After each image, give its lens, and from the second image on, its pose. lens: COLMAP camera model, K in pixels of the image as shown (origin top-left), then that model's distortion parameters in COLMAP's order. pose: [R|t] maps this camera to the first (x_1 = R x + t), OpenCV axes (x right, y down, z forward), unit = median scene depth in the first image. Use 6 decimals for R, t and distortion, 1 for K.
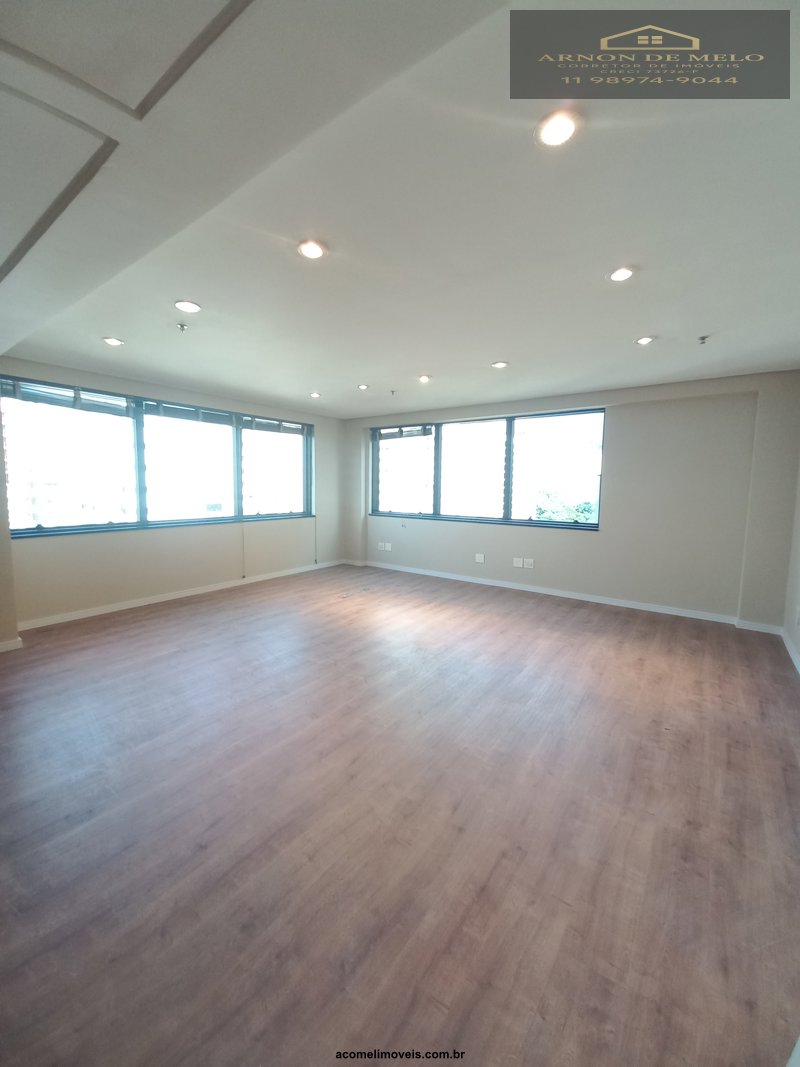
lens RADIAL K [[417.7, 0, 393.5], [0, 417.7, 521.9], [0, 0, 1]] dist [0.013070, -0.014519]
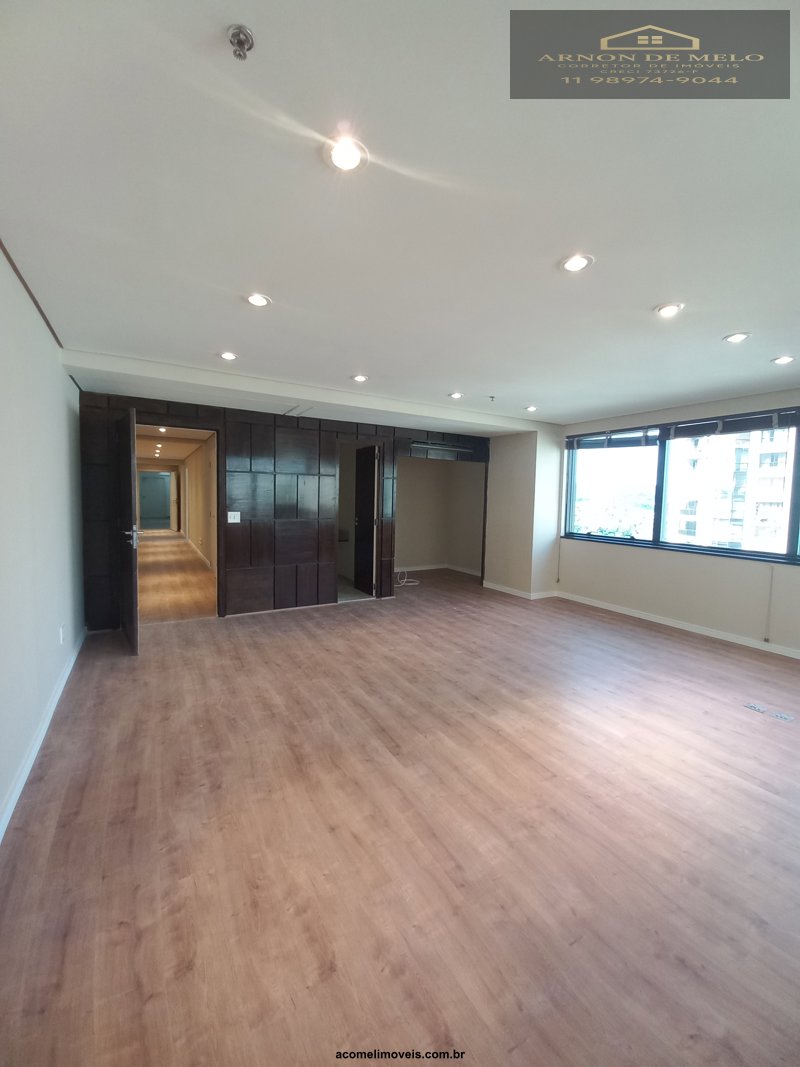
lens RADIAL K [[417.7, 0, 393.5], [0, 417.7, 521.9], [0, 0, 1]] dist [0.013070, -0.014519]
pose [[-0.395972, 0.038920, -0.917437, 0.917577], [-0.105897, 0.990500, 0.087726, -0.105193], [0.912136, 0.131891, -0.388089, 1.176432]]
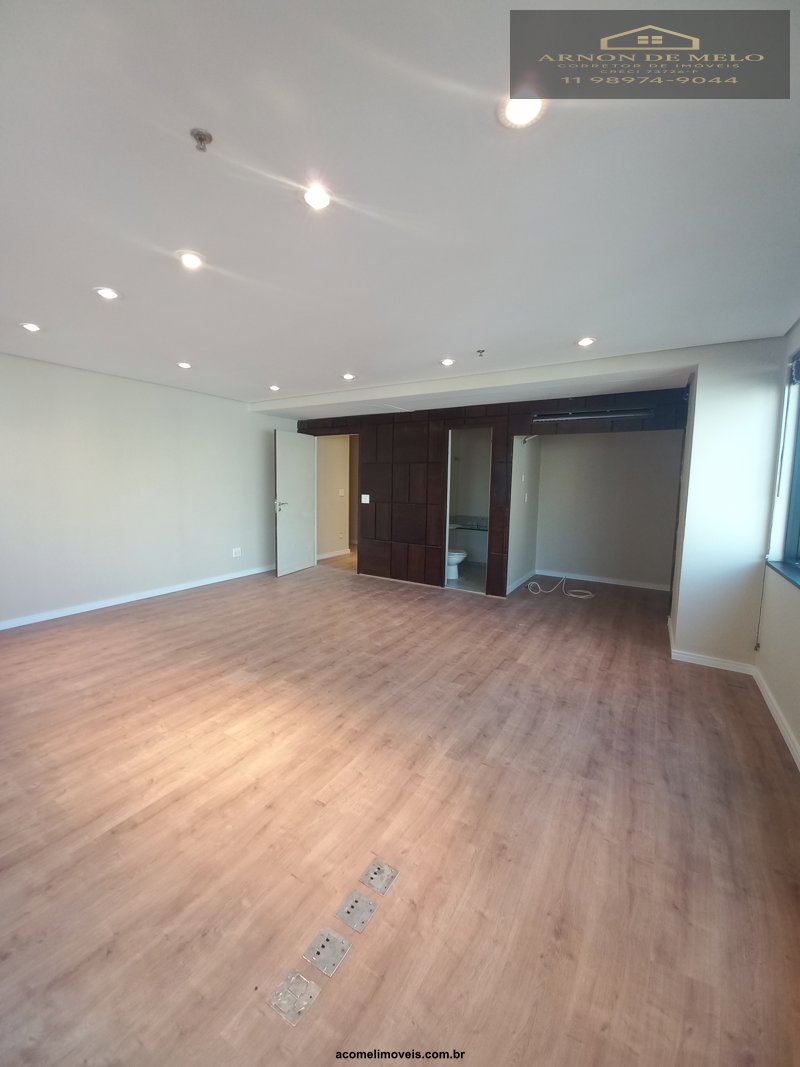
lens RADIAL K [[417.7, 0, 393.5], [0, 417.7, 521.9], [0, 0, 1]] dist [0.013070, -0.014519]
pose [[-0.996364, -0.020662, -0.082658, -0.157097], [-0.035676, 0.982180, 0.184527, -0.185354], [0.077372, 0.186804, -0.979345, 1.967585]]
